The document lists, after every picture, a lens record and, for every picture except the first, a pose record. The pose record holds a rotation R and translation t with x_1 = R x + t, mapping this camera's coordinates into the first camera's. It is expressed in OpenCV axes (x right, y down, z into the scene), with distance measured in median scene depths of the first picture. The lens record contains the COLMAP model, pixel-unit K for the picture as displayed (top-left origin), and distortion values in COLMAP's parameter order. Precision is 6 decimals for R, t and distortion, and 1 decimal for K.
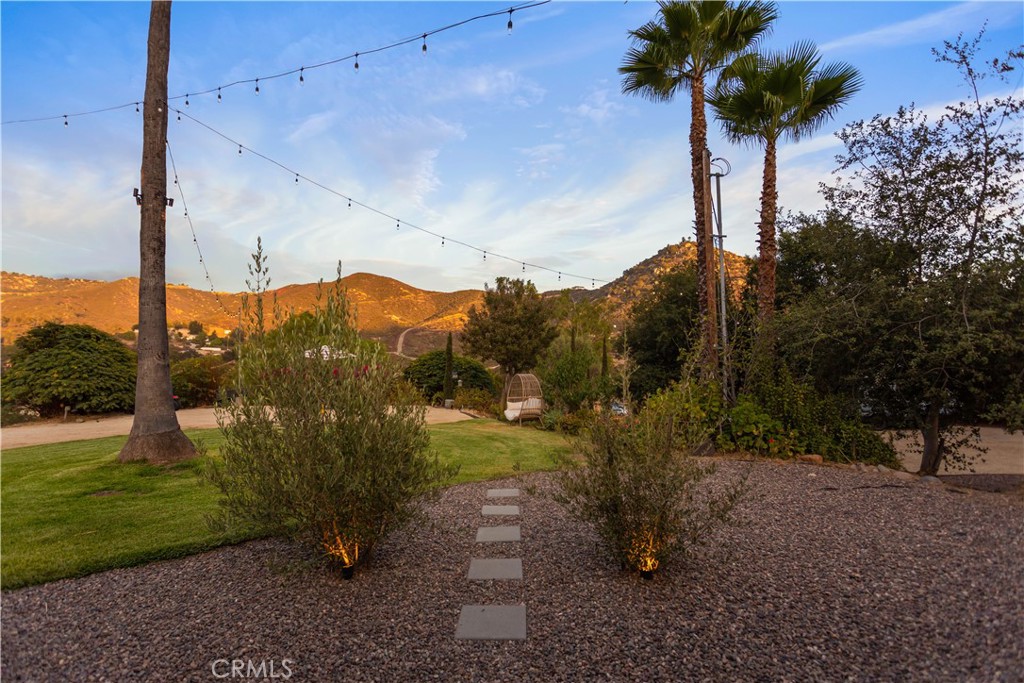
lens RADIAL K [[500.5, 0, 508.1], [0, 500.5, 348.1], [0, 0, 1]] dist [0.004965, 0.001195]
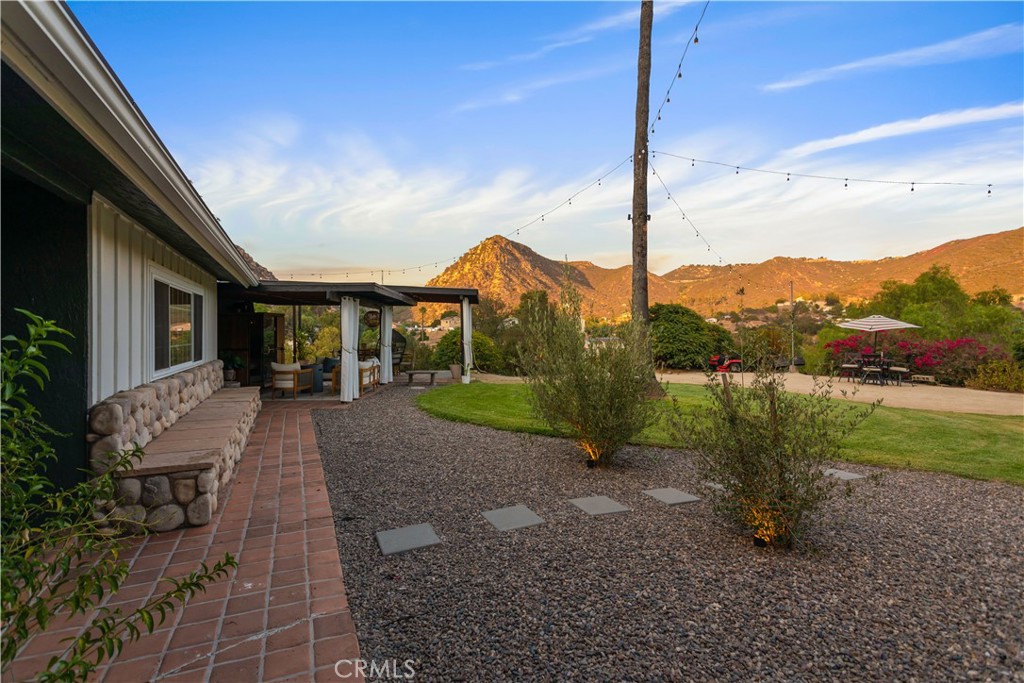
lens RADIAL K [[493.3, 0, 515.3], [0, 493.3, 325.0], [0, 0, 1]] dist [0.003036, 0.000384]
pose [[0.423599, -0.002212, -0.905847, 0.463980], [0.012675, 0.999914, 0.003485, 0.003158], [0.905761, -0.012958, 0.423590, 0.066387]]
